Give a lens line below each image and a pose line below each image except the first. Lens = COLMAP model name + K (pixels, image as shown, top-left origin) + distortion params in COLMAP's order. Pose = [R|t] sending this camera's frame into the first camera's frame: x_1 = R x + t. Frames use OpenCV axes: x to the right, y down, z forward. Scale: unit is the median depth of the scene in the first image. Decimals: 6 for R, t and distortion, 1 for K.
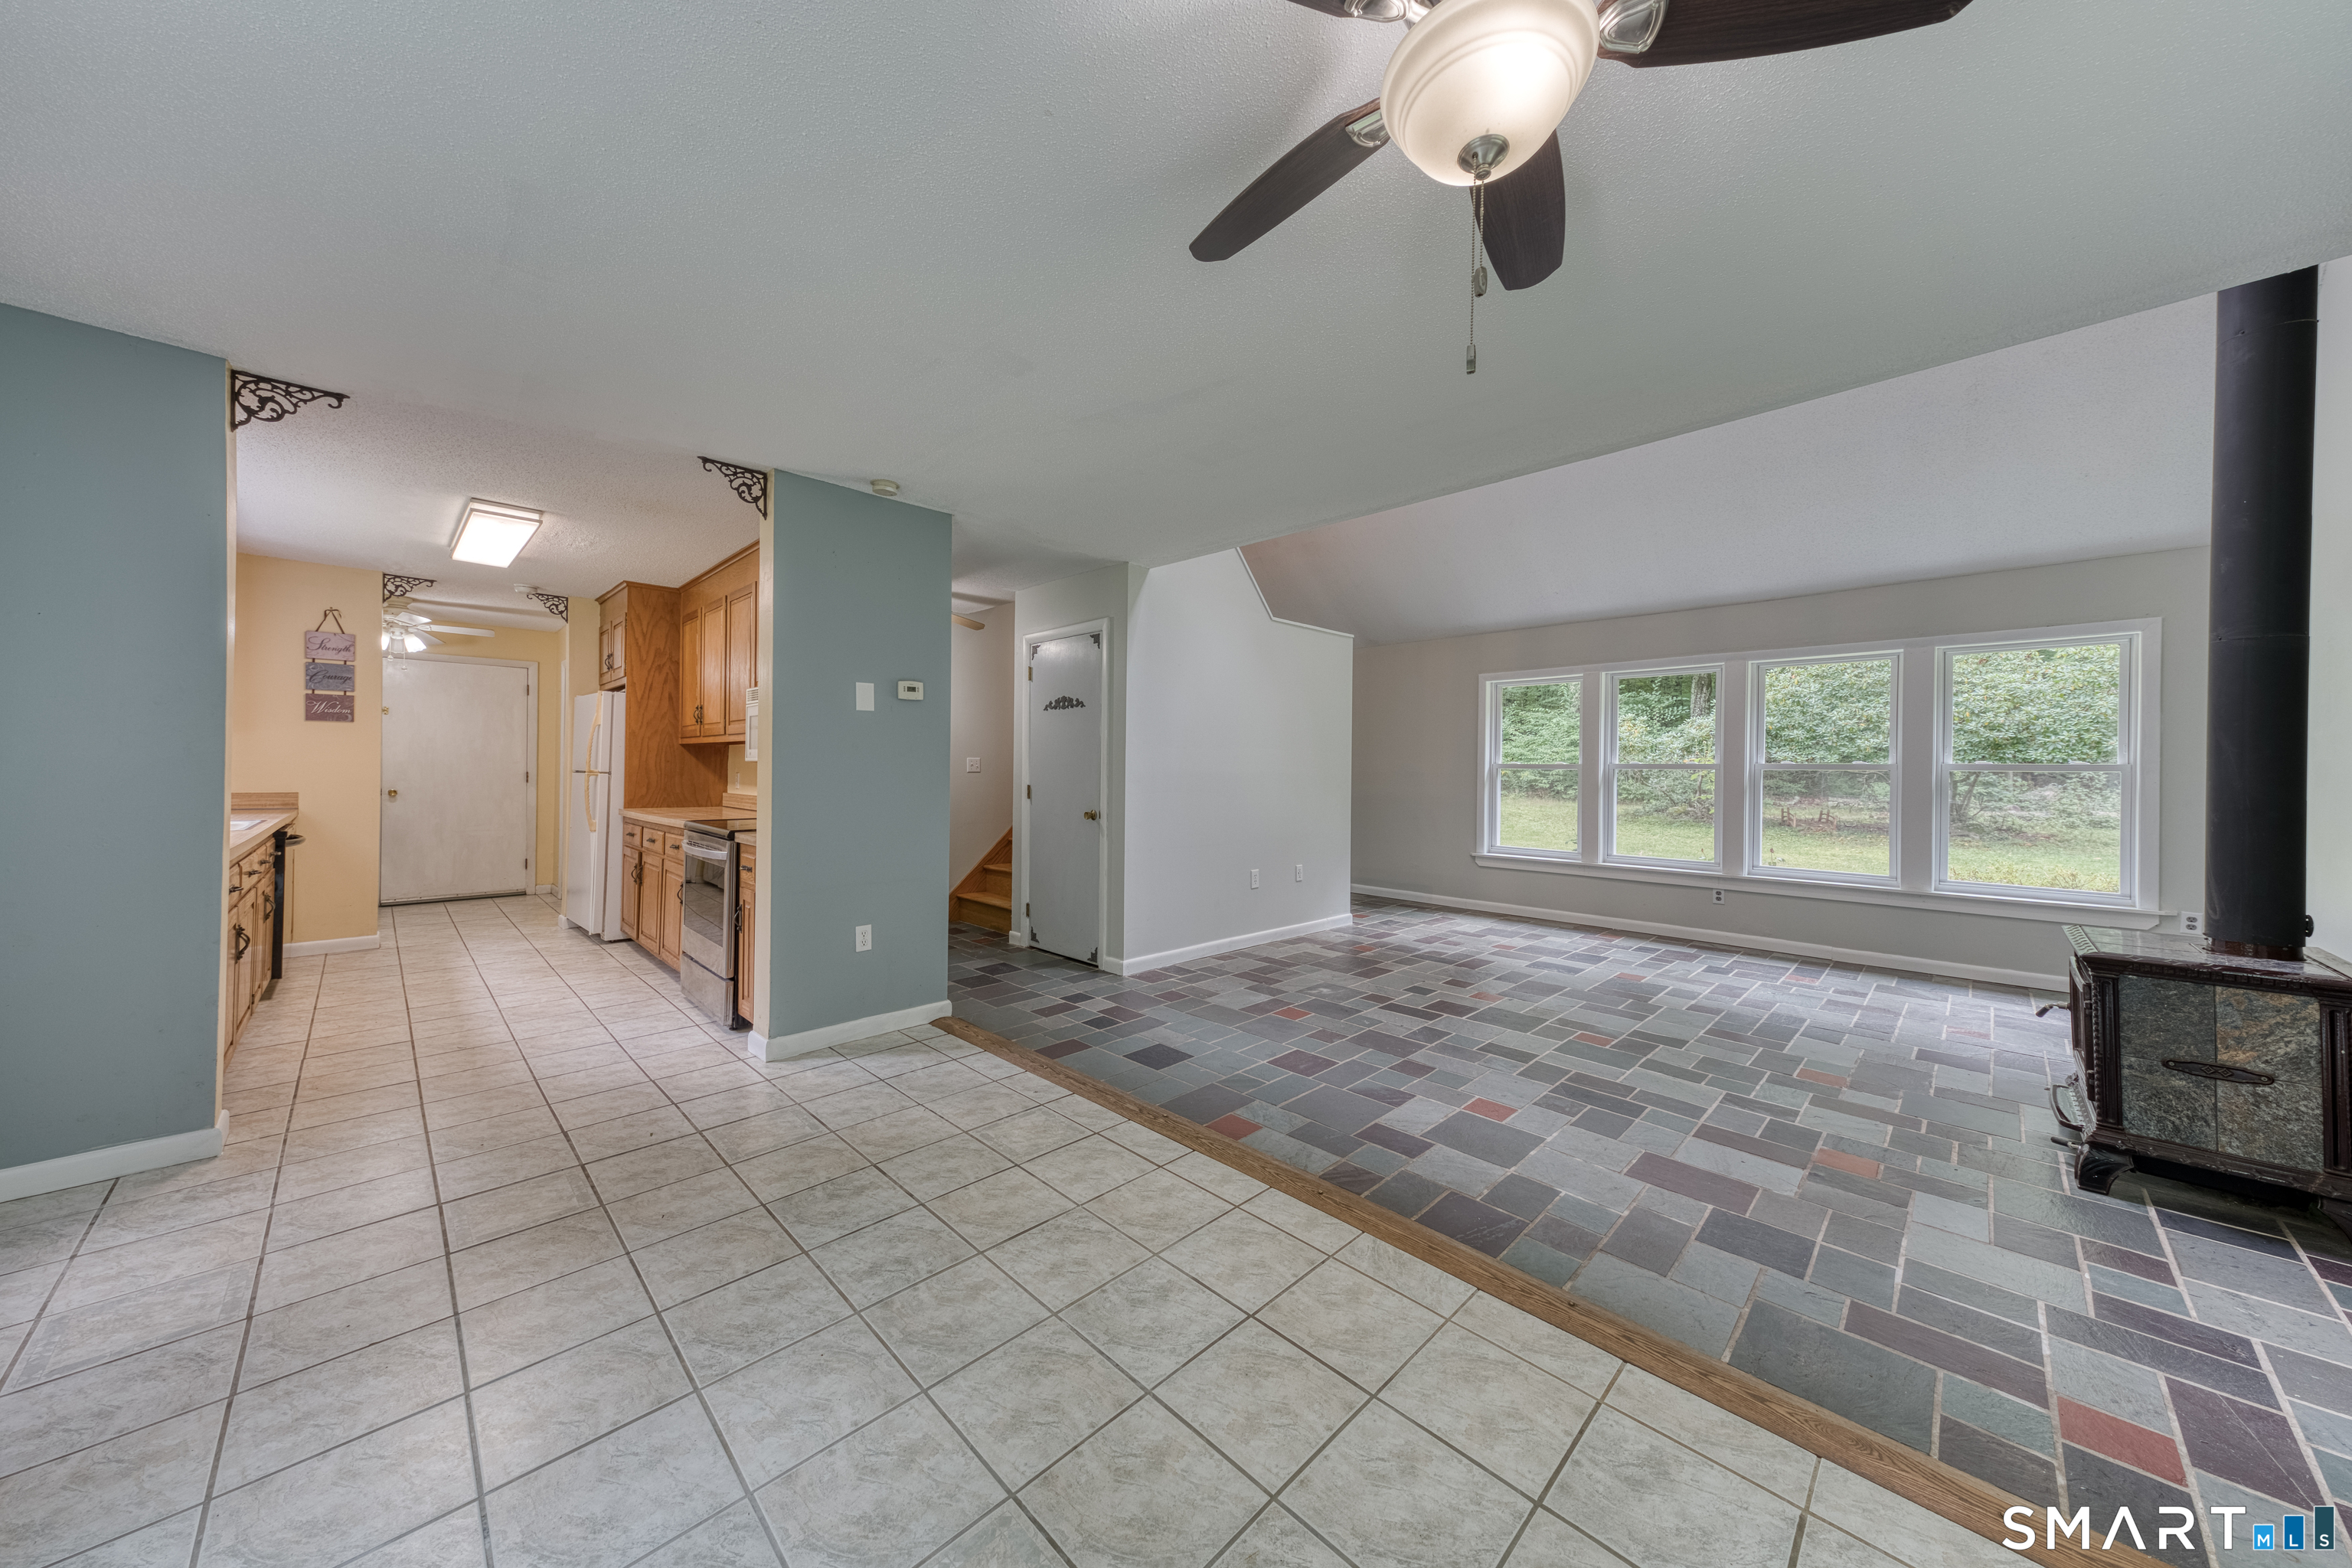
lens RADIAL K [[791.3, 0, 1177.8], [0, 791.3, 771.2], [0, 0, 1]] dist [0.021582, -0.001665]
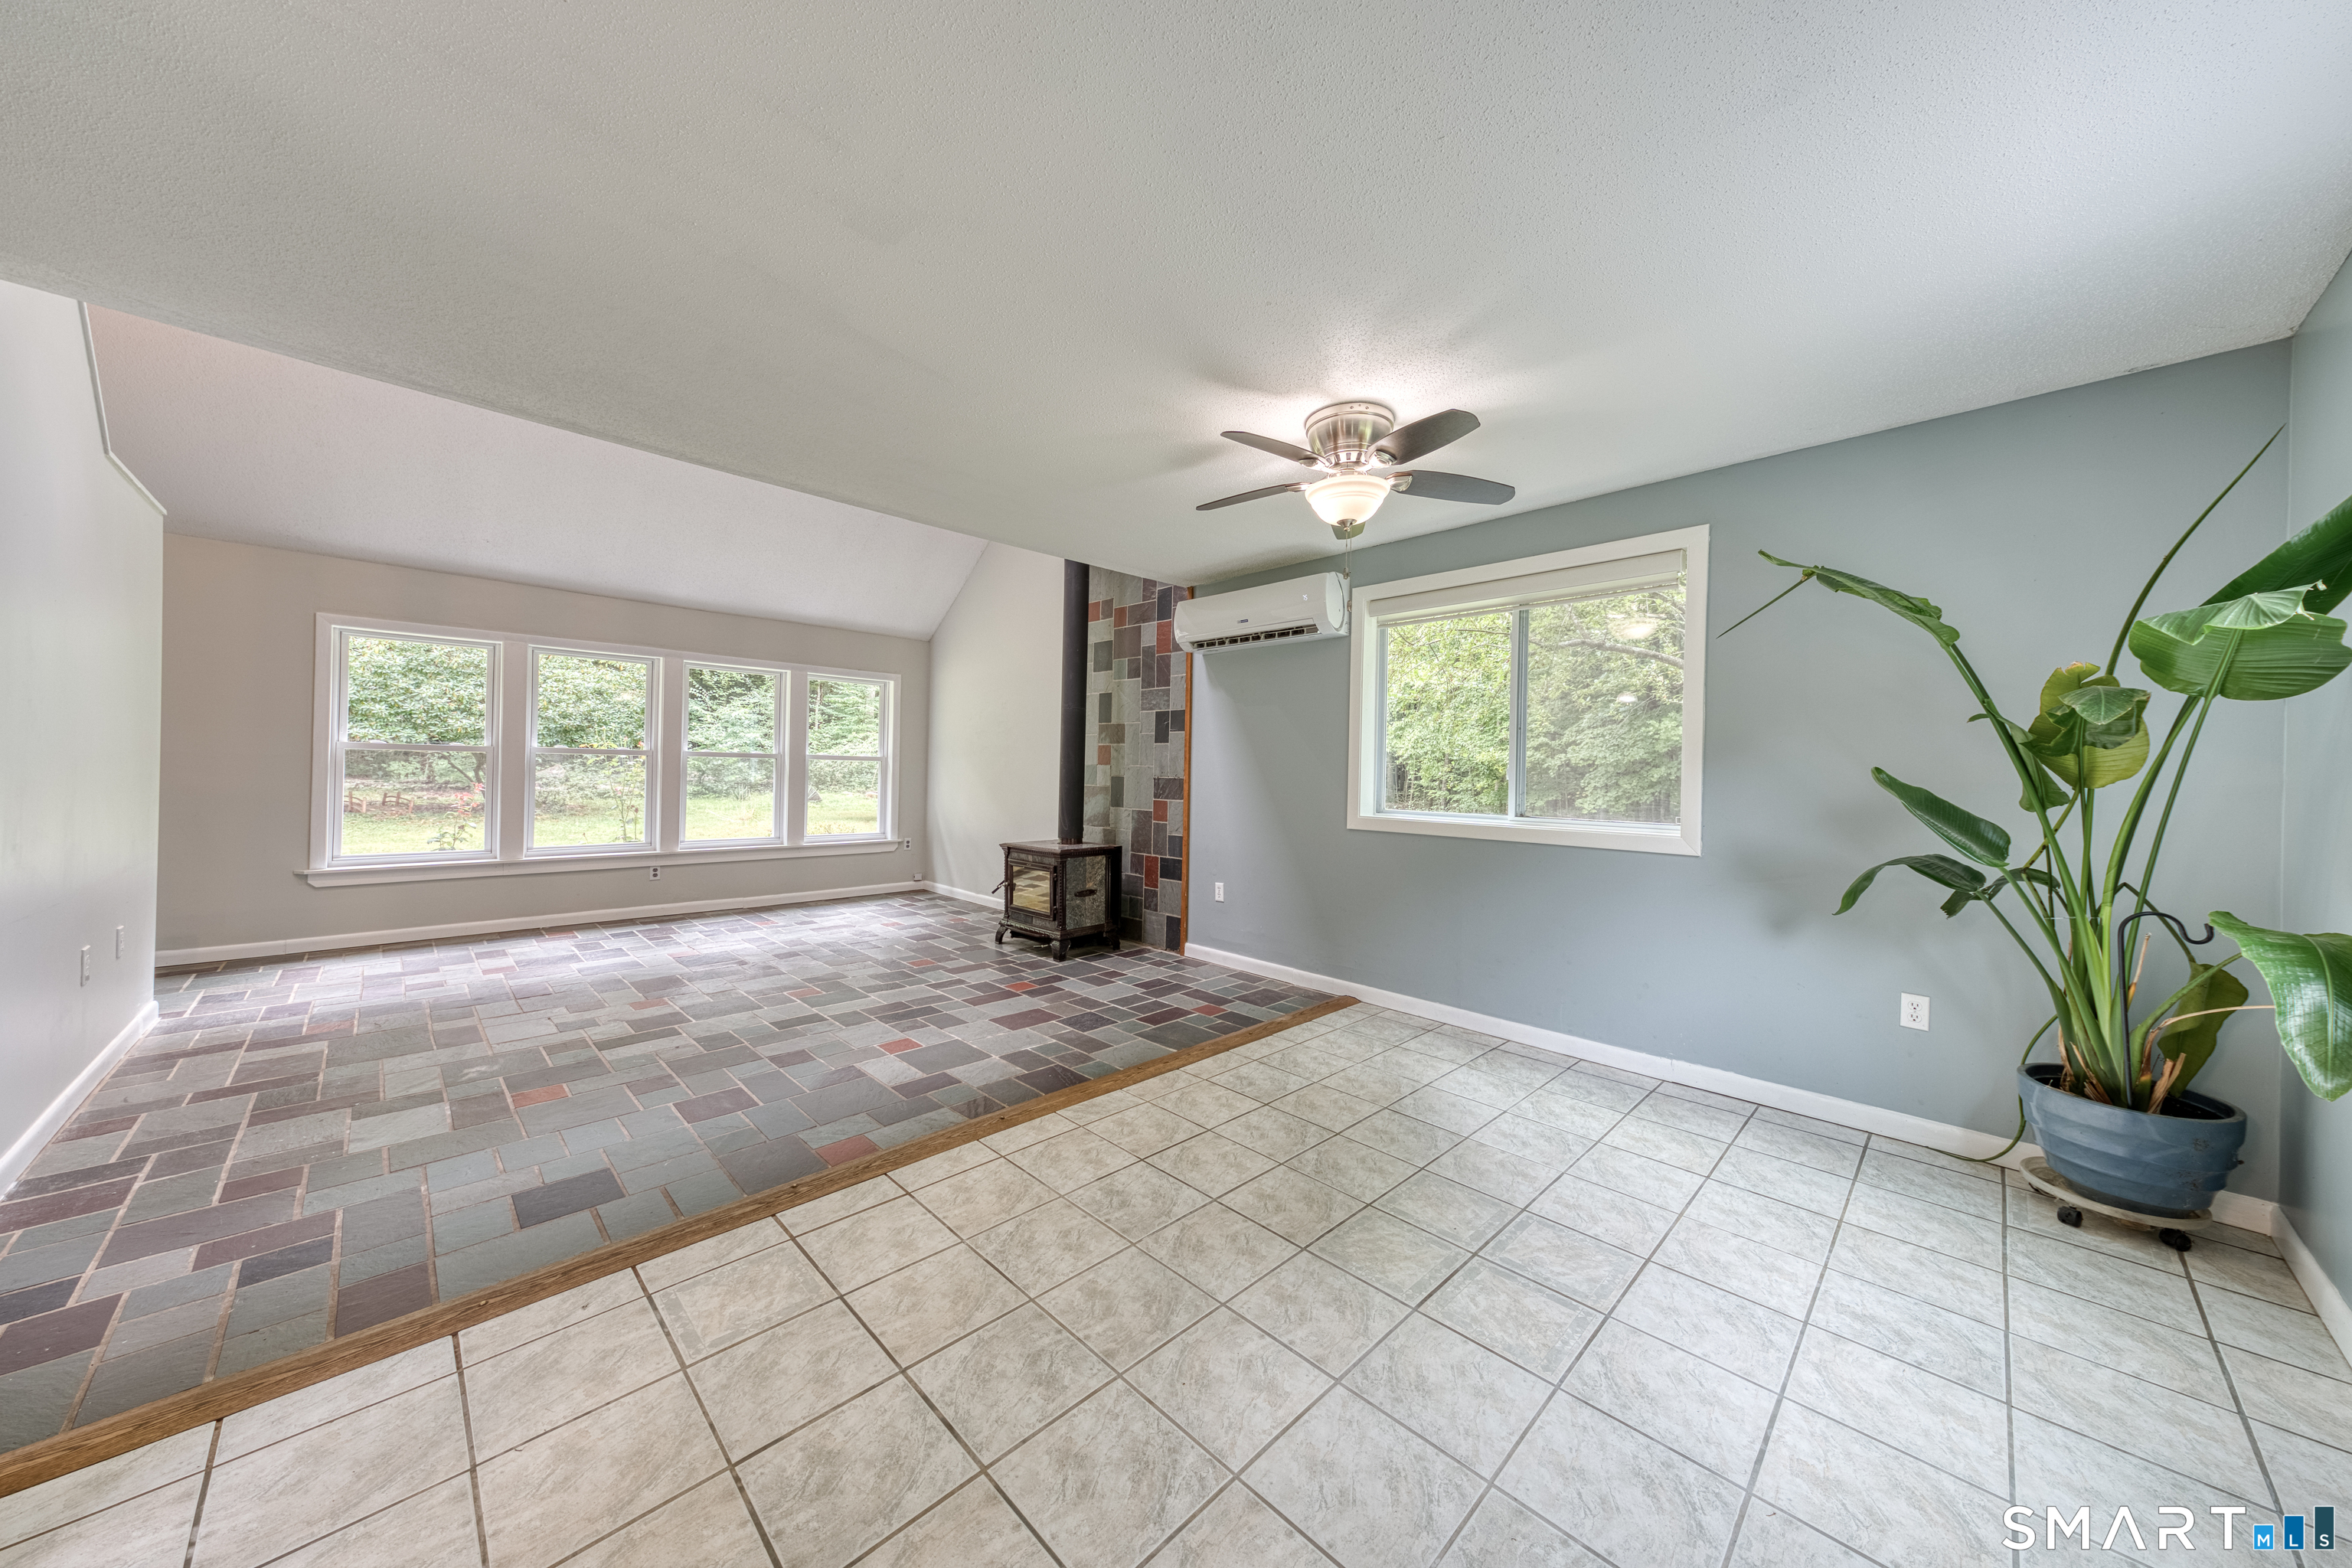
lens RADIAL K [[791.3, 0, 1178.5], [0, 791.3, 770.3], [0, 0, 1]] dist [0.021582, -0.001665]
pose [[0.002462, -0.008367, 0.999962, -0.503761], [-0.017973, 0.999803, 0.008410, -0.005393], [-0.999835, -0.017993, 0.002312, 0.367230]]
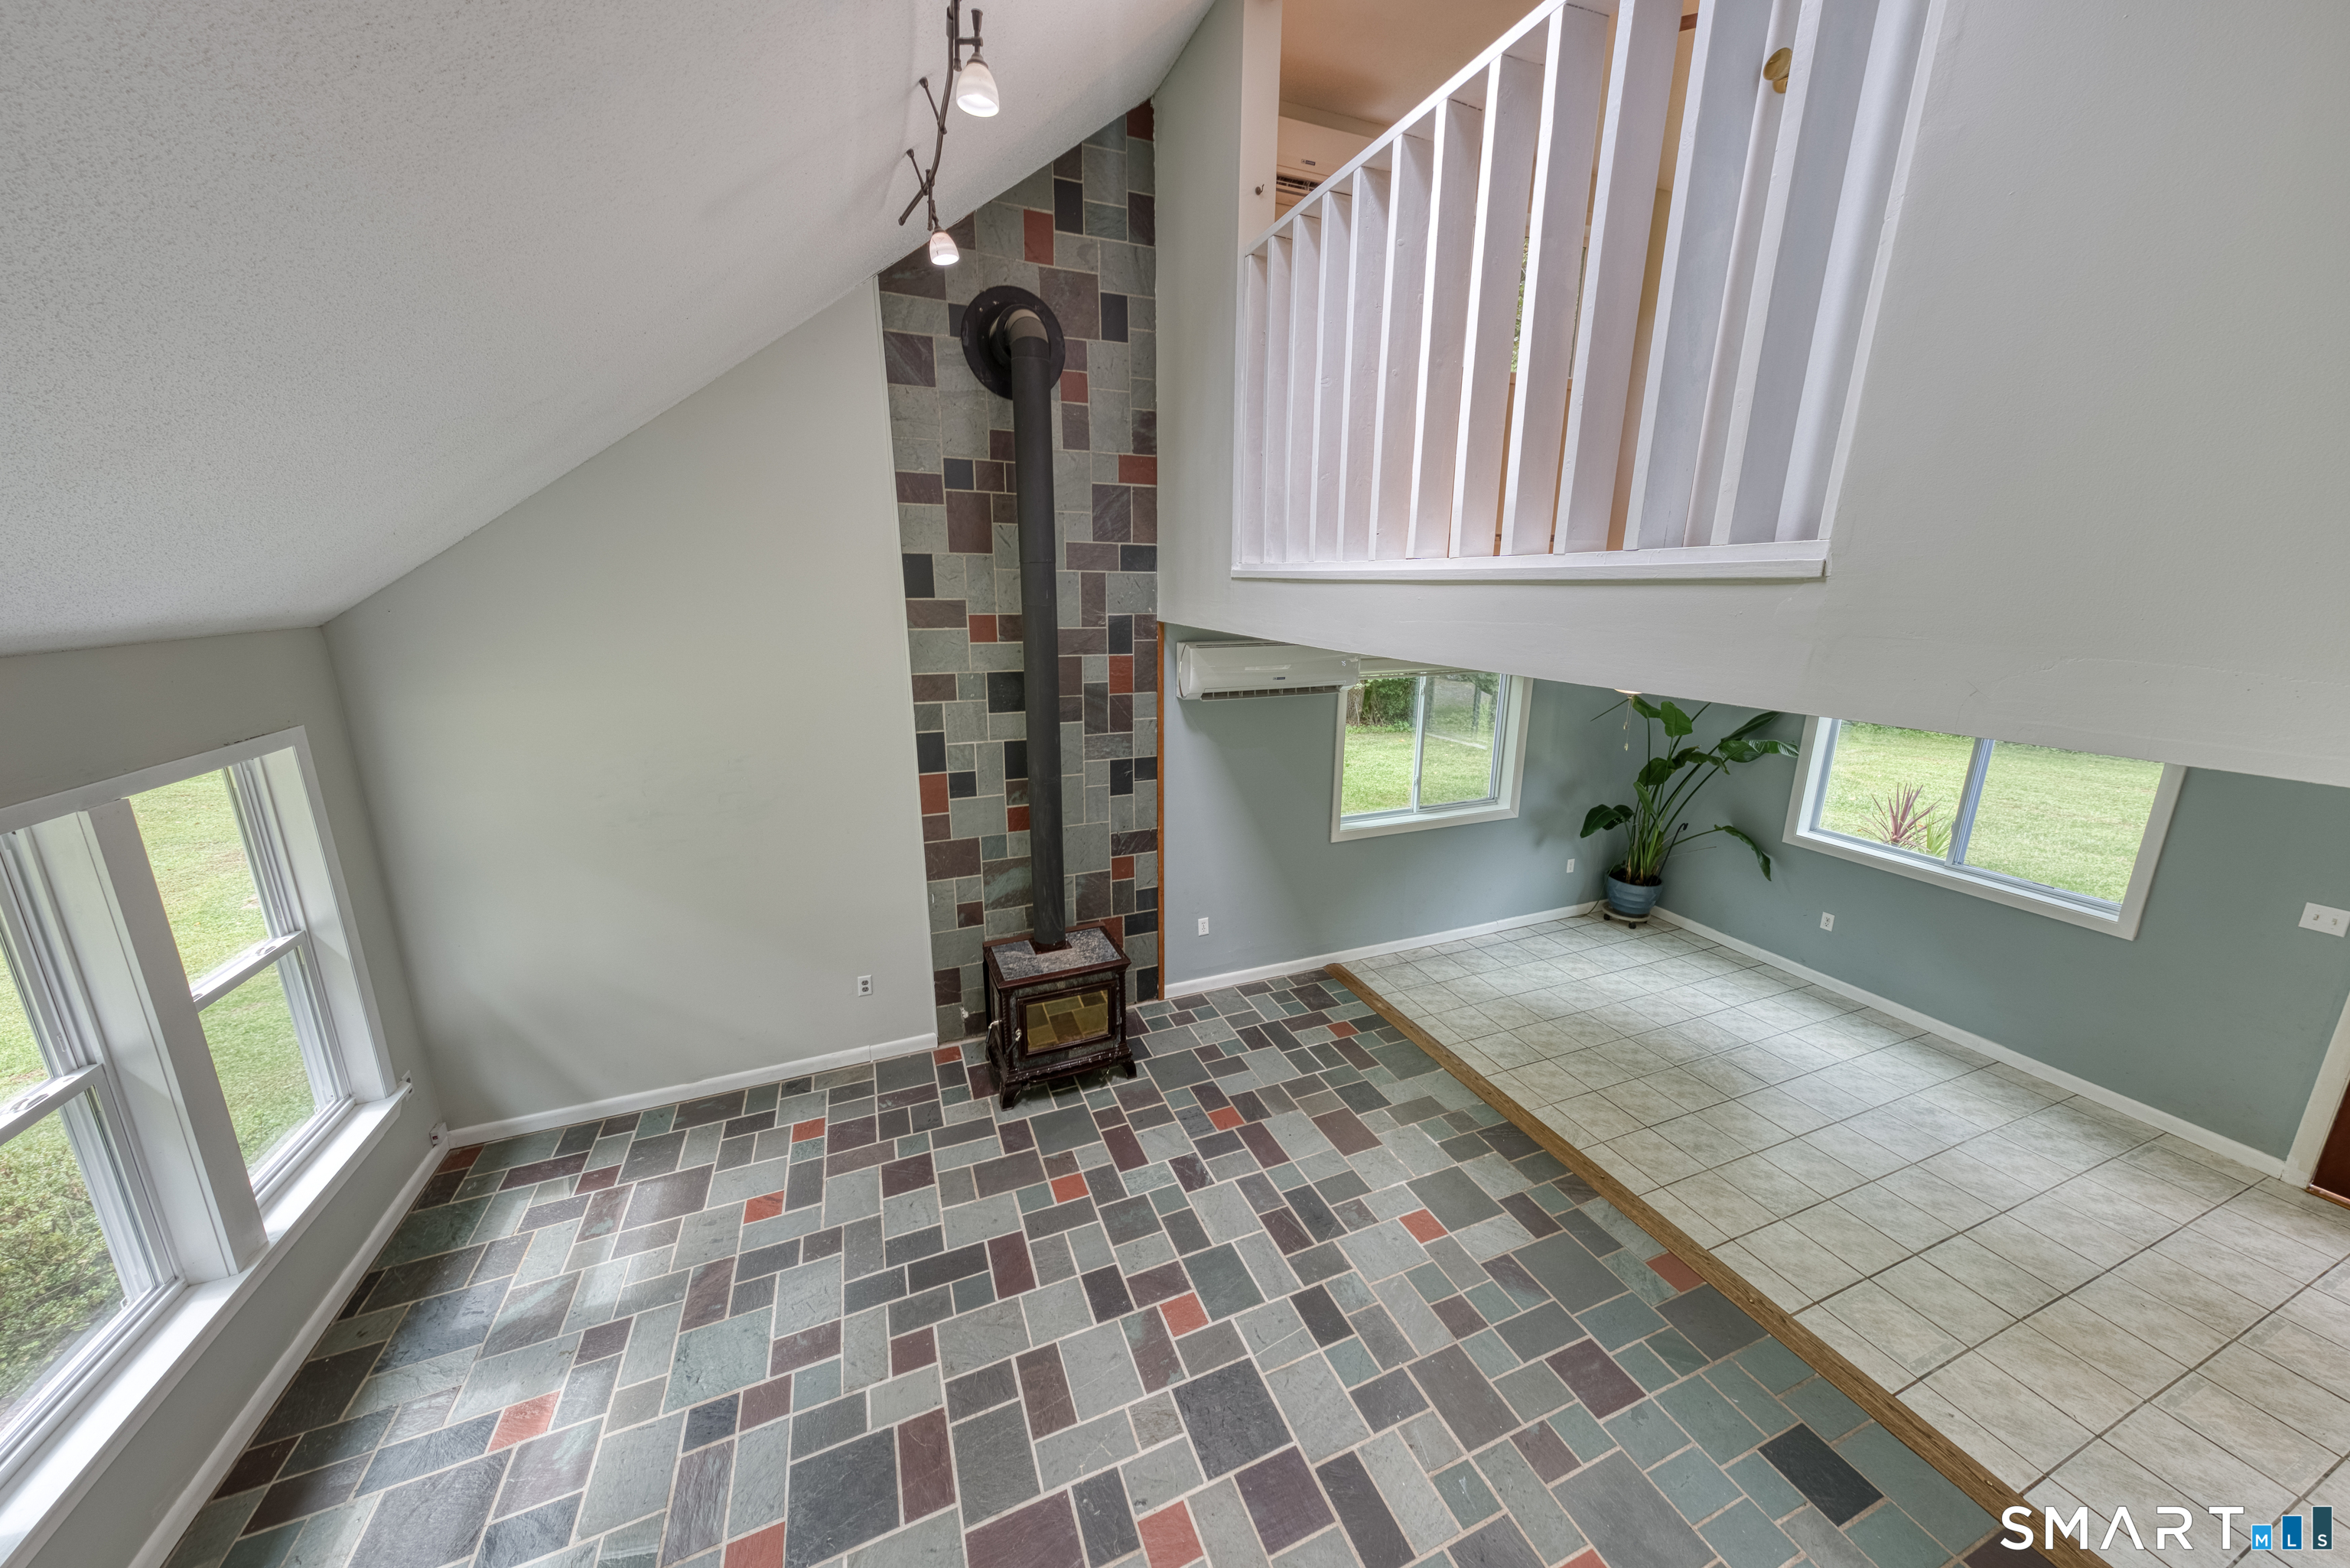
lens RADIAL K [[790.5, 0, 1173.2], [0, 790.5, 773.5], [0, 0, 1]] dist [0.021582, -0.001665]
pose [[-0.921945, -0.107274, 0.372169, 0.229617], [-0.013201, 0.969025, 0.246609, -0.317698], [-0.387096, 0.222447, -0.894804, 1.284532]]
